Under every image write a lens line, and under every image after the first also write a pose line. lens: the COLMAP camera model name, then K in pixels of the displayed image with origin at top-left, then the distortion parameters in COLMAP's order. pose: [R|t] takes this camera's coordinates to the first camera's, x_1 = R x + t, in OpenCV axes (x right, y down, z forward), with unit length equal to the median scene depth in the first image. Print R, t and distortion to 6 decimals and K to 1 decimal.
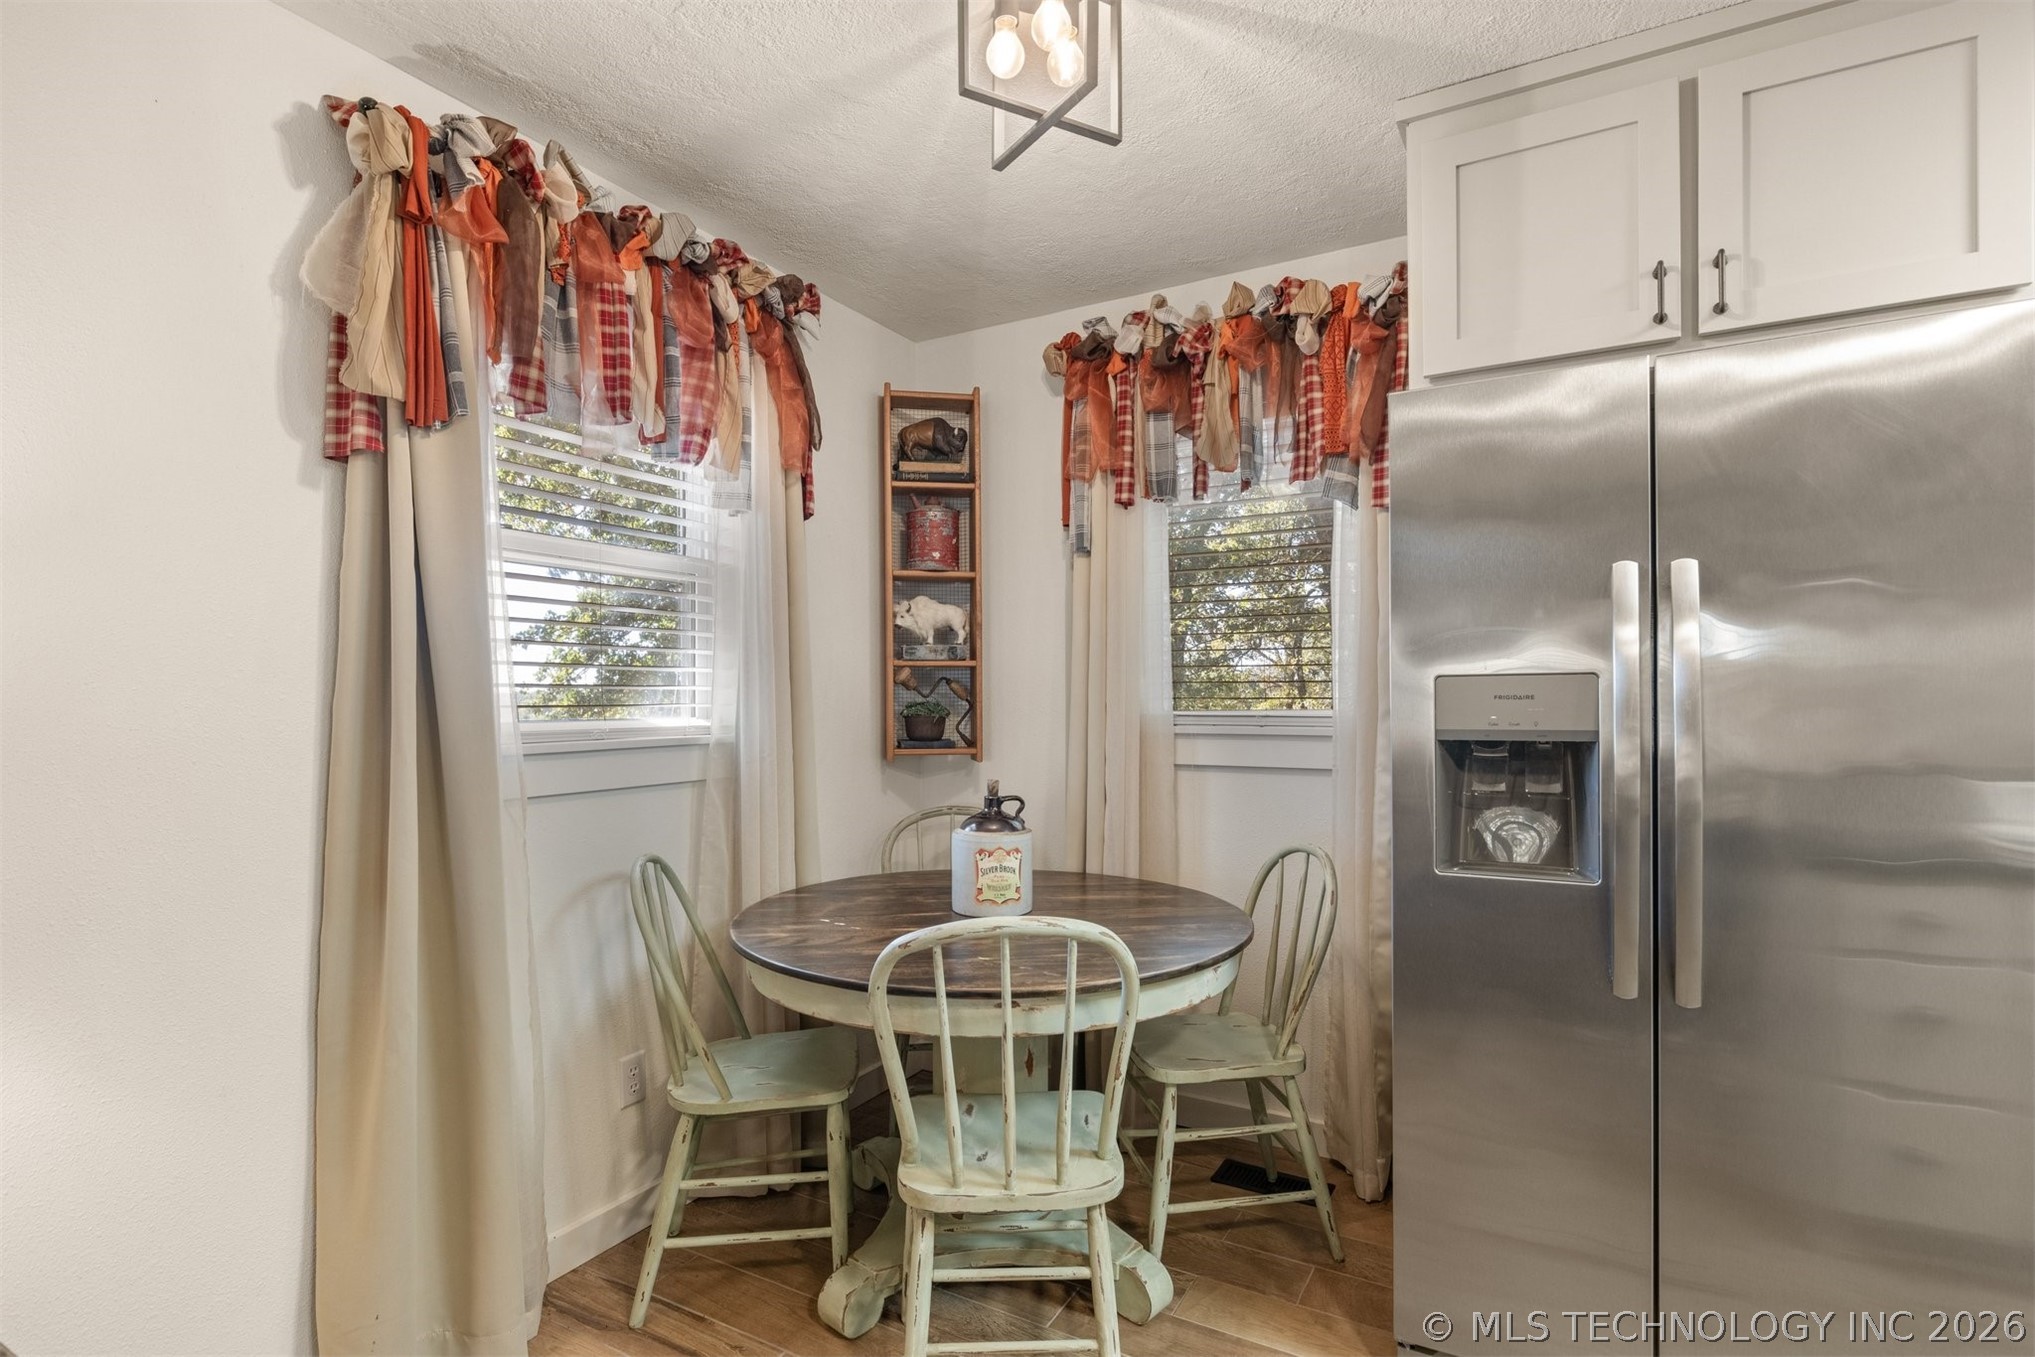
lens RADIAL K [[968.6, 0, 1026.4], [0, 968.6, 711.8], [0, 0, 1]] dist [-0.005617, -0.001072]
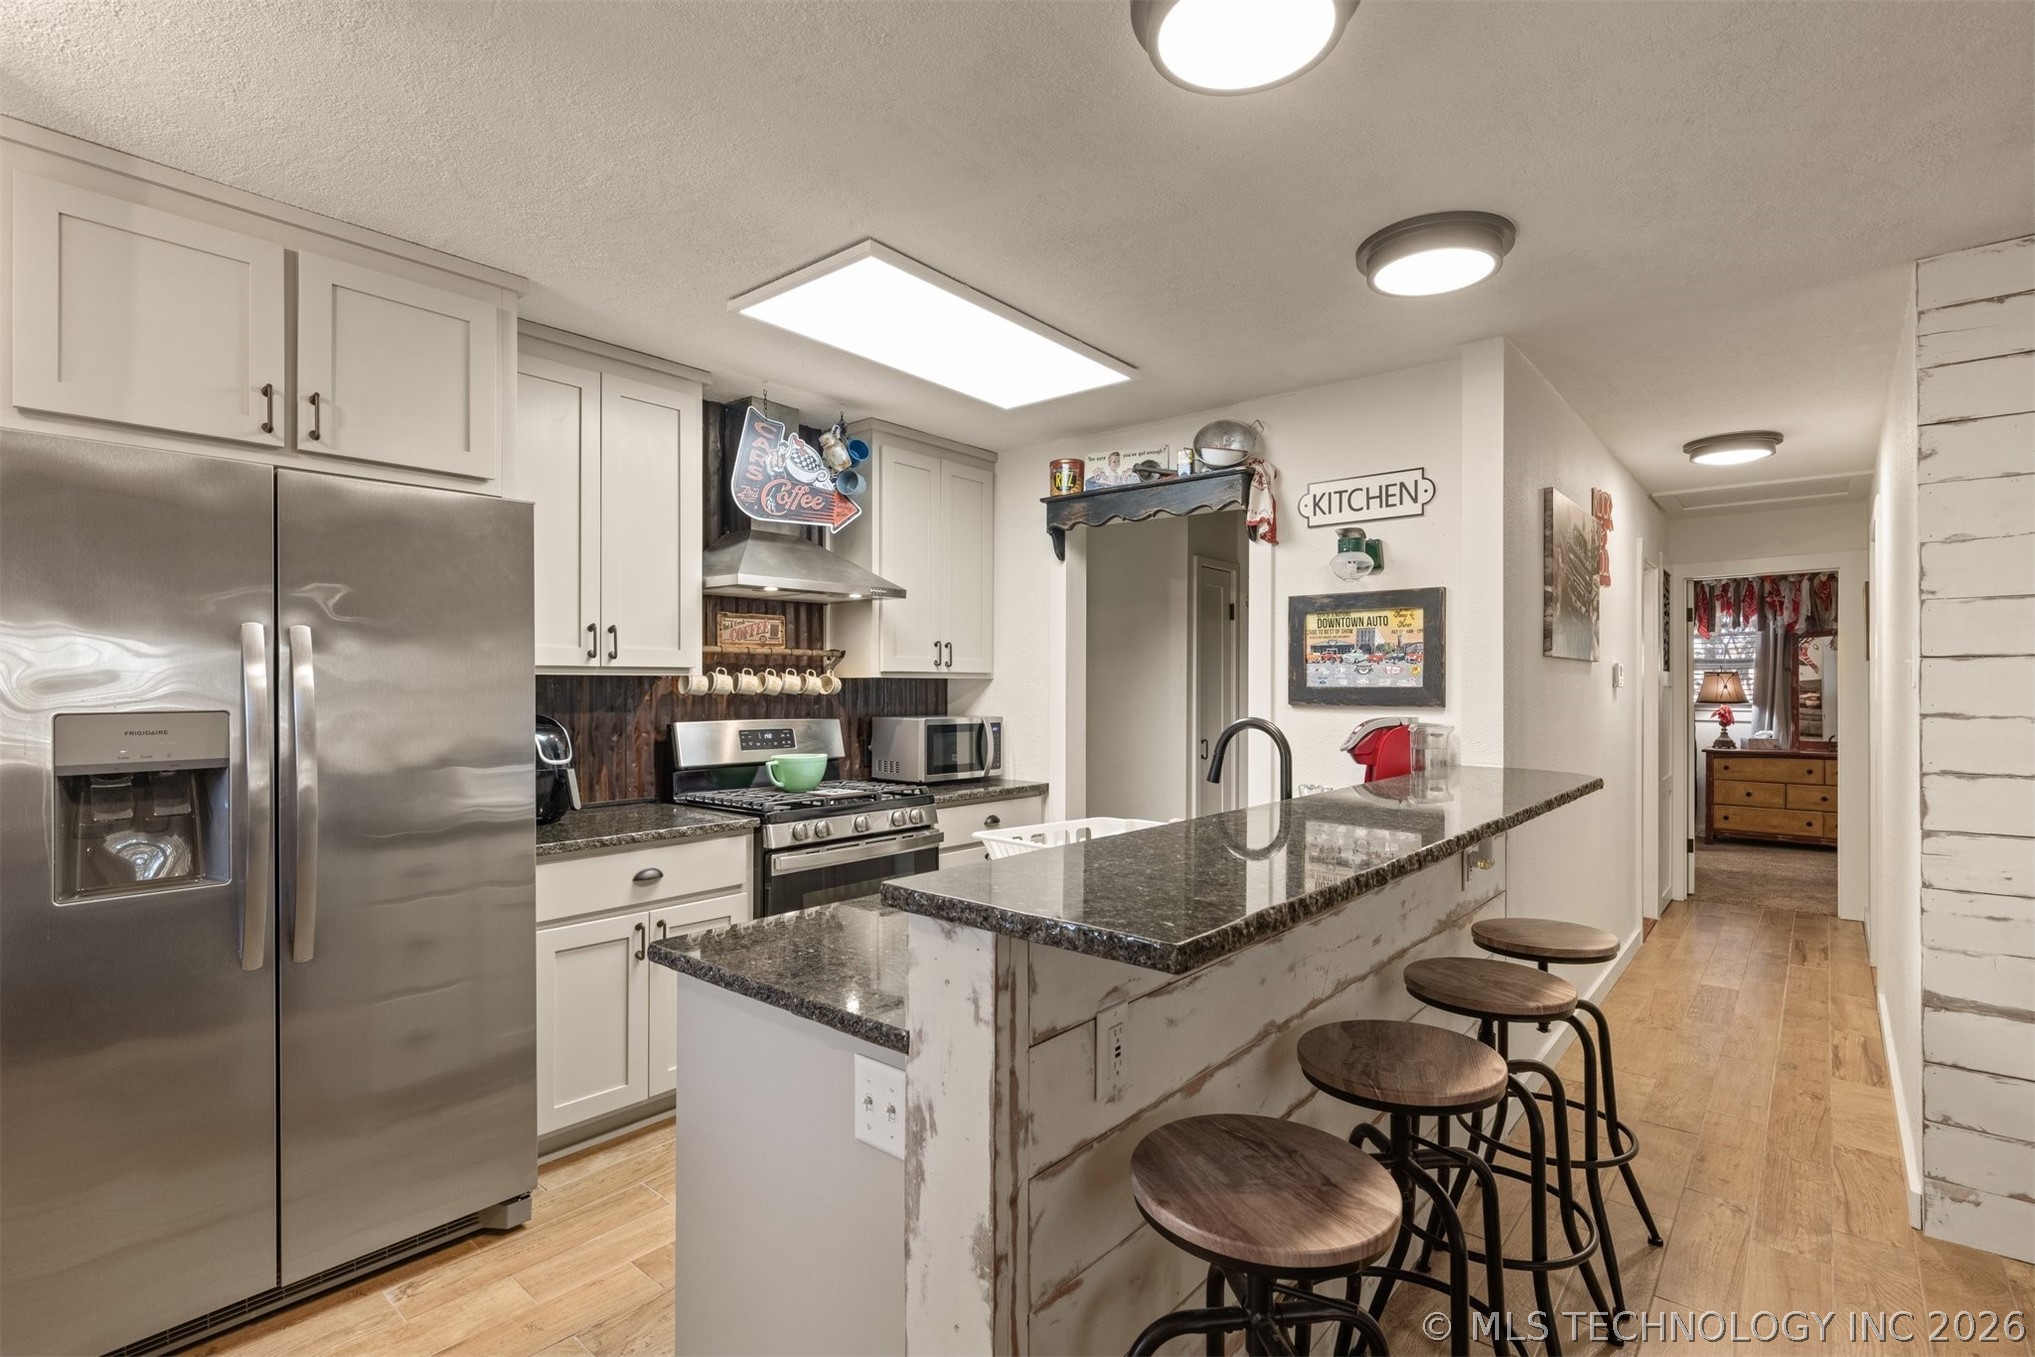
lens RADIAL K [[956.2, 0, 1025.0], [0, 956.2, 679.9], [0, 0, 1]] dist [-0.006172, 0.001748]
pose [[0.191443, 0.012387, 0.981426, -0.299702], [0.014079, 0.999783, -0.015365, -0.034454], [-0.981403, 0.016759, 0.191227, -0.166776]]
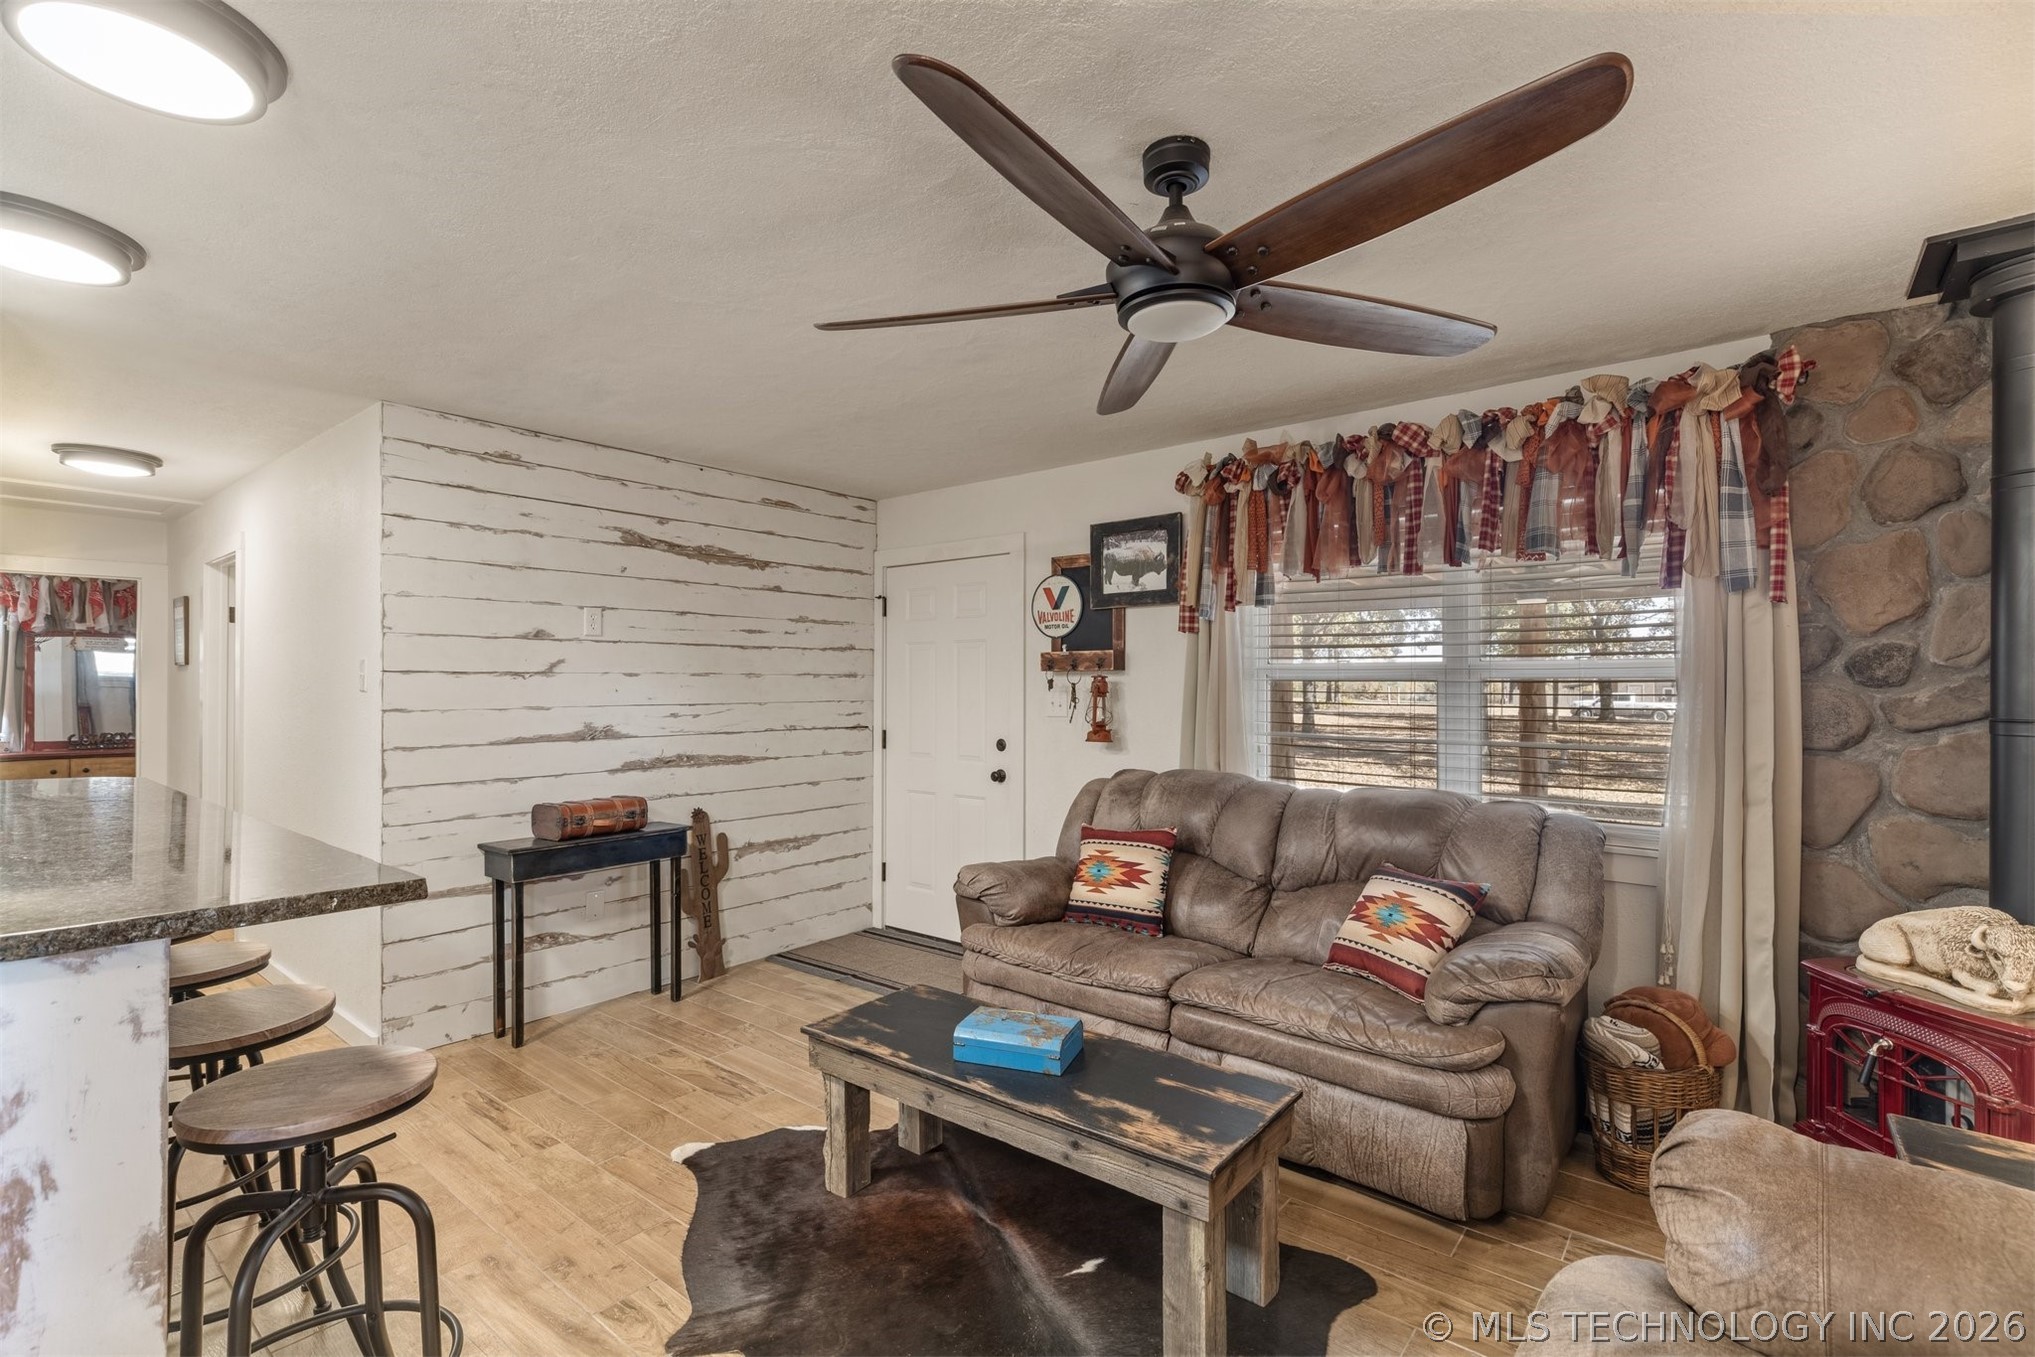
lens RADIAL K [[904.7, 0, 1022.2], [0, 904.7, 685.0], [0, 0, 1]] dist [0.005338, -0.001115]
pose [[-0.985764, 0.003058, 0.168109, -0.354619], [0.005345, 0.999899, 0.013151, -0.054849], [-0.168052, 0.013862, -0.985681, 0.380359]]
